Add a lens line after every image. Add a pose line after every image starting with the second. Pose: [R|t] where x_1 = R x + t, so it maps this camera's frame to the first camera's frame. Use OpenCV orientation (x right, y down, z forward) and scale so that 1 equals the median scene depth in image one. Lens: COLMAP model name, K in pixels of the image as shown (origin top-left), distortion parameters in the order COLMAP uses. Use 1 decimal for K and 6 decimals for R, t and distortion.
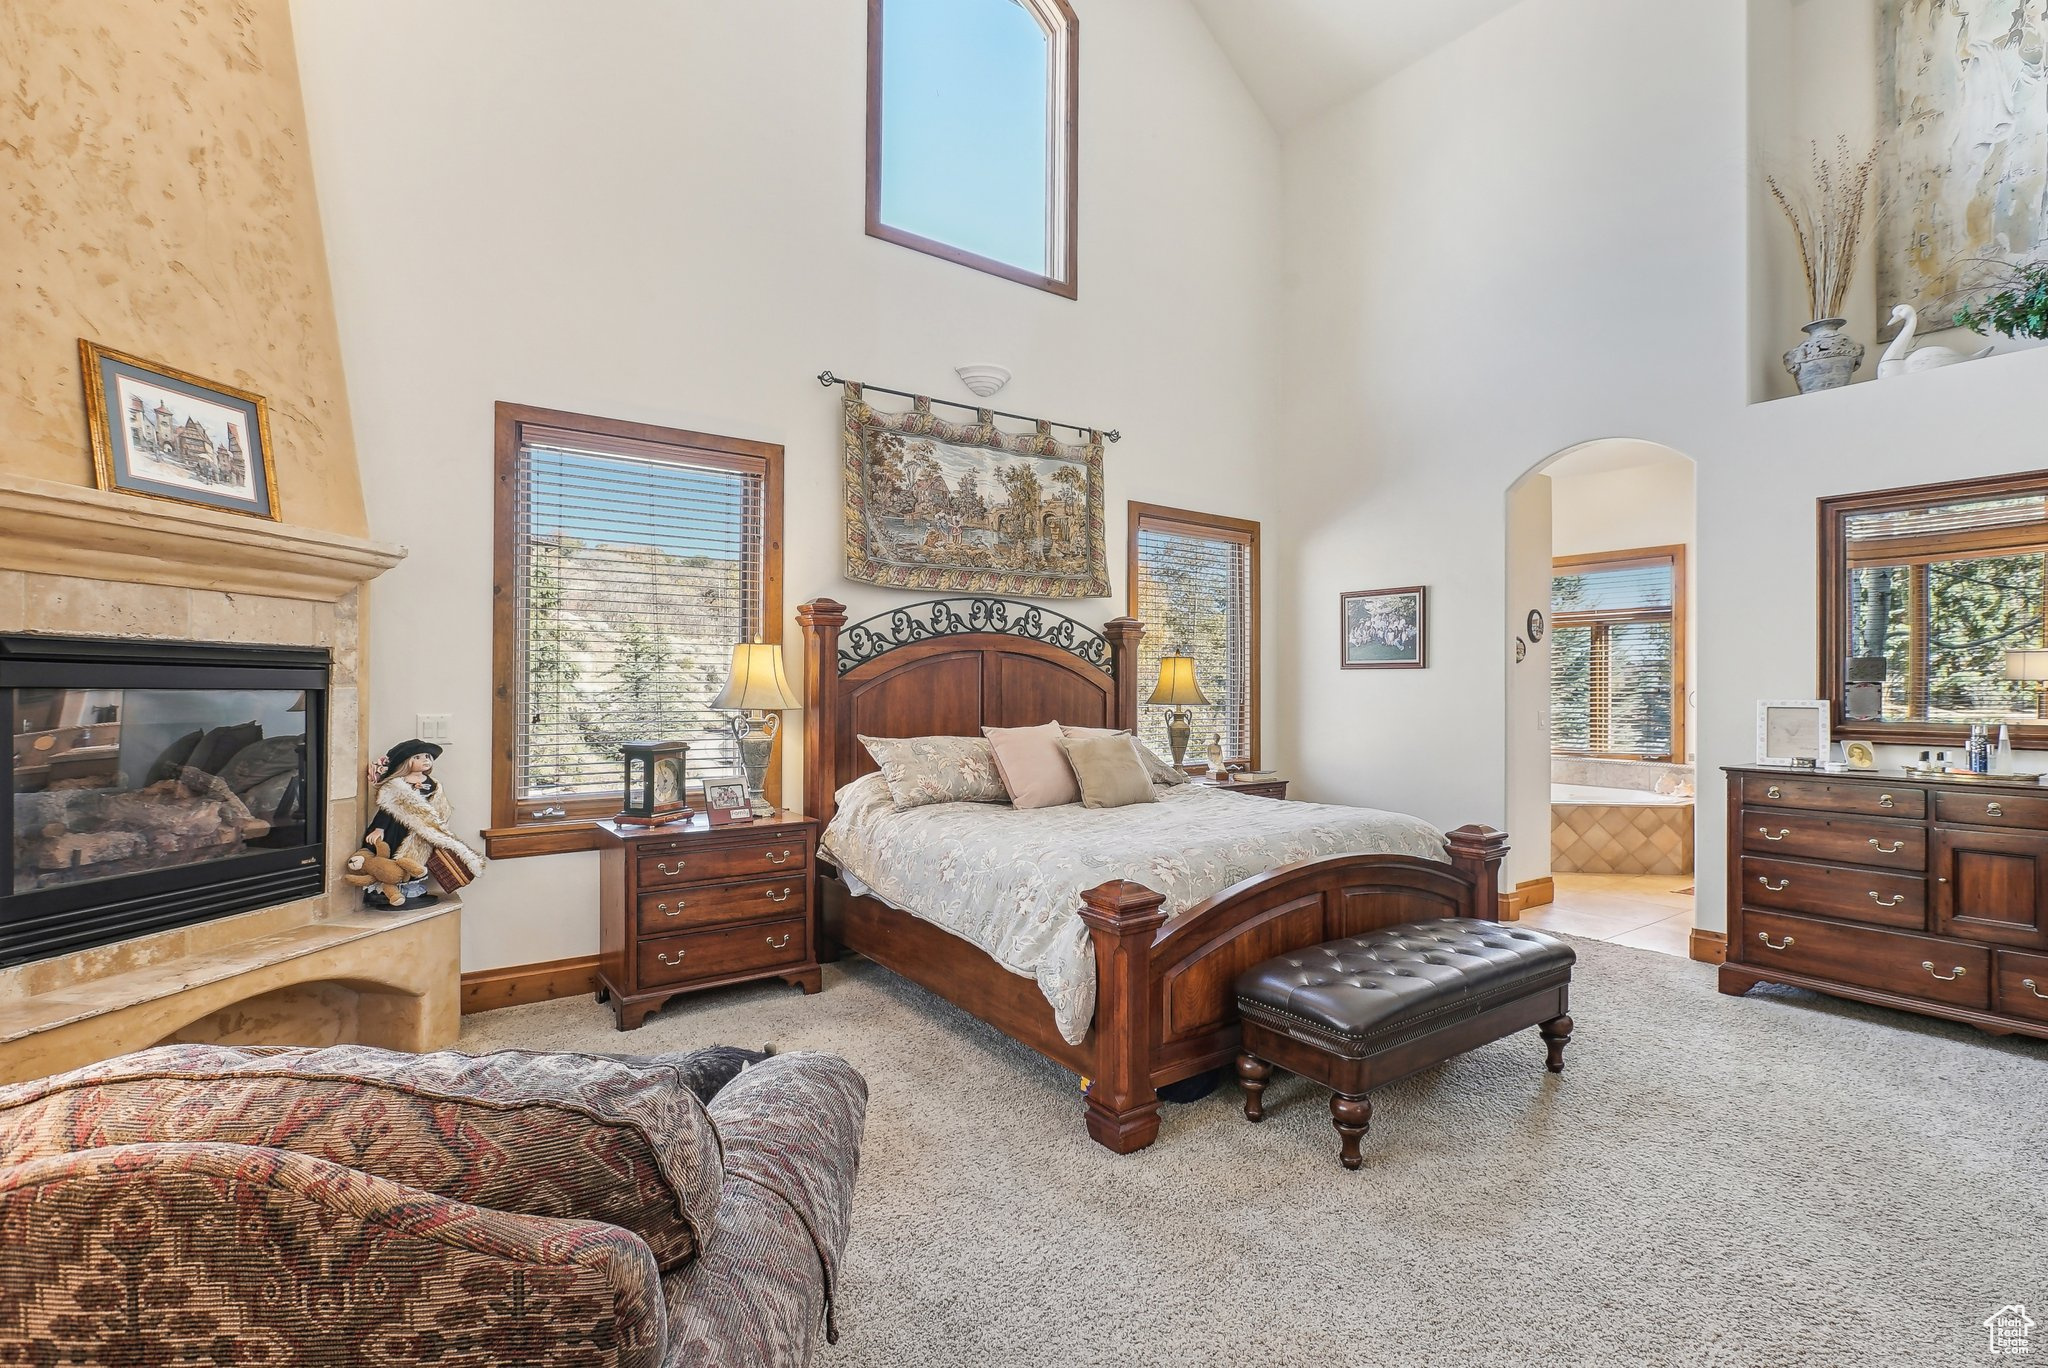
lens RADIAL K [[940.0, 0, 1033.1], [0, 940.0, 686.8], [0, 0, 1]] dist [-0.022341, 0.007617]
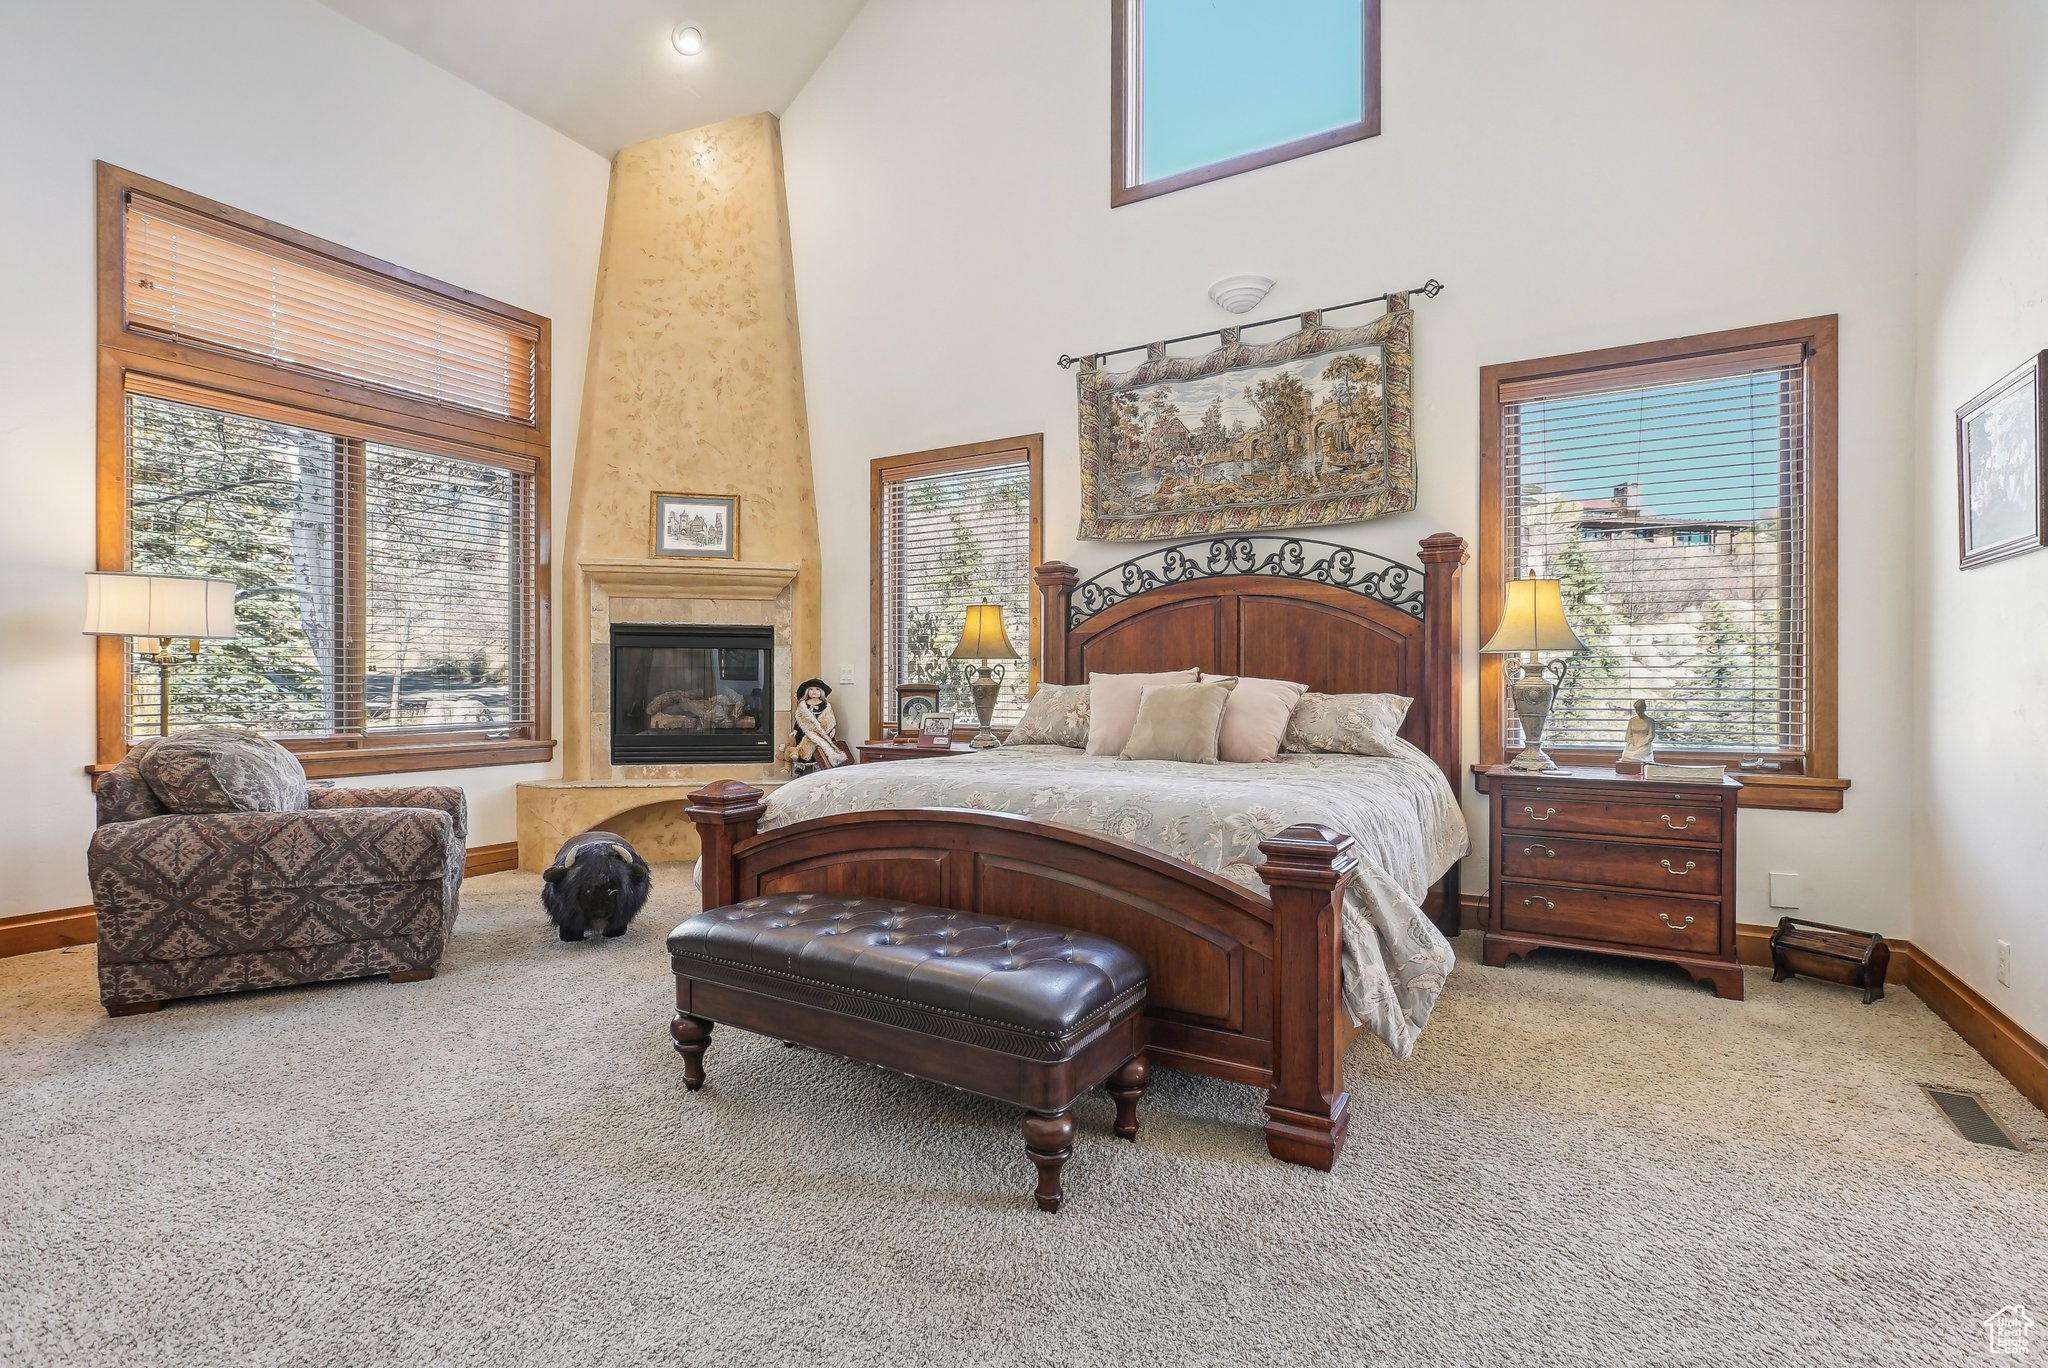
lens RADIAL K [[940.0, 0, 1033.1], [0, 940.0, 686.8], [0, 0, 1]] dist [-0.022341, 0.007617]
pose [[0.400025, -0.000638, -0.916504, 0.734540], [0.001321, 0.999999, -0.000120, 0.051152], [0.916503, -0.001163, 0.400025, 0.490794]]
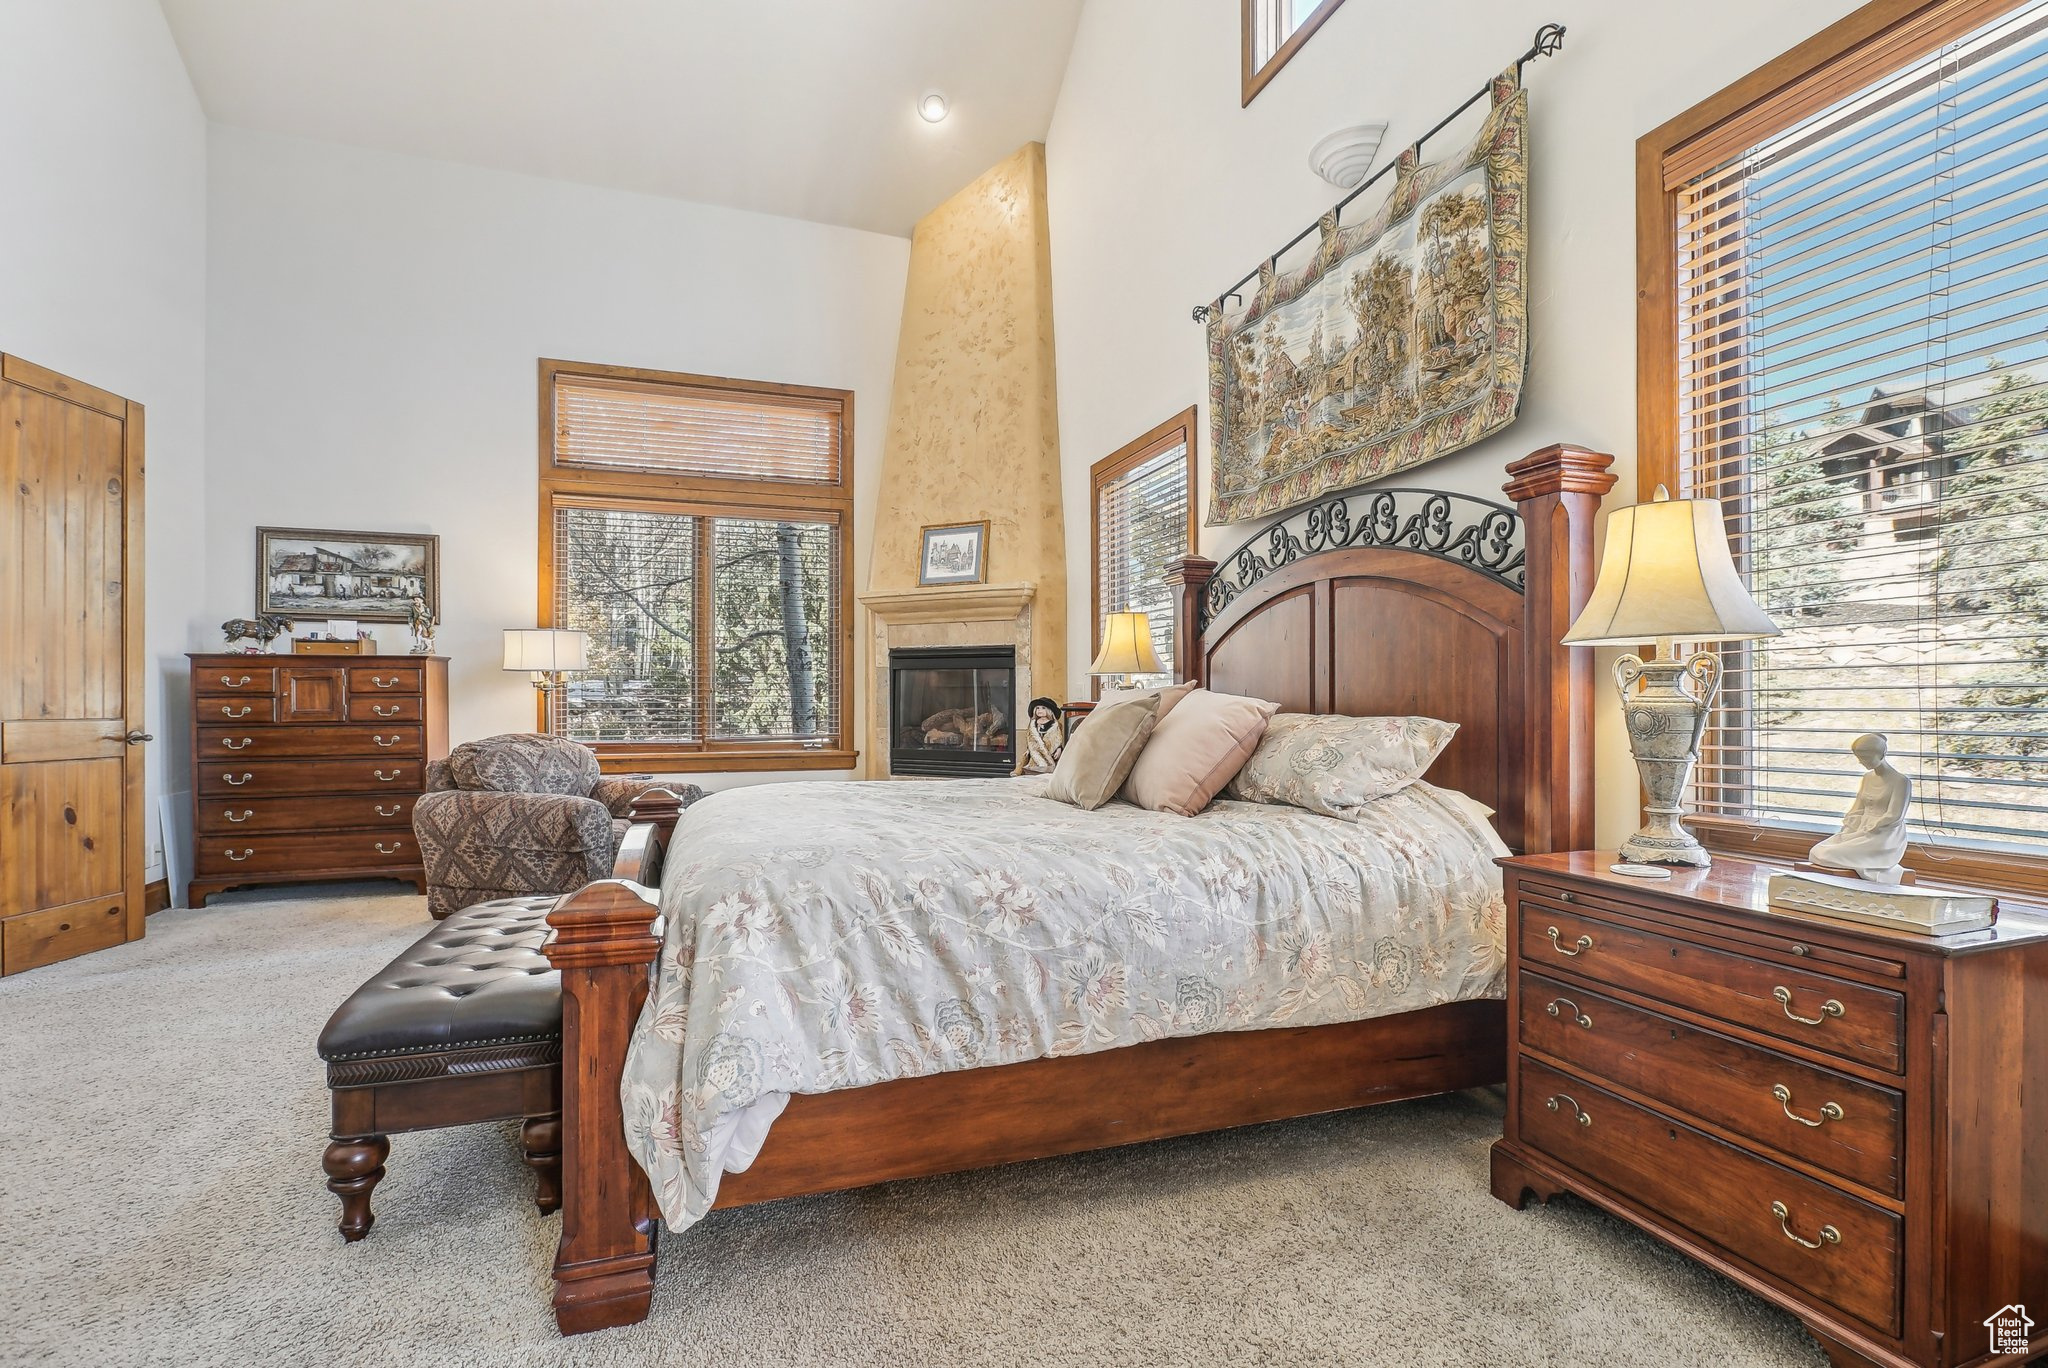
lens RADIAL K [[946.7, 0, 1025.0], [0, 946.7, 691.7], [0, 0, 1]] dist [-0.019316, 0.000377]
pose [[-0.290783, -0.014009, -0.956686, 0.669202], [-0.000744, 0.999896, -0.014415, 0.050933], [0.956789, -0.003480, -0.290763, 1.038847]]
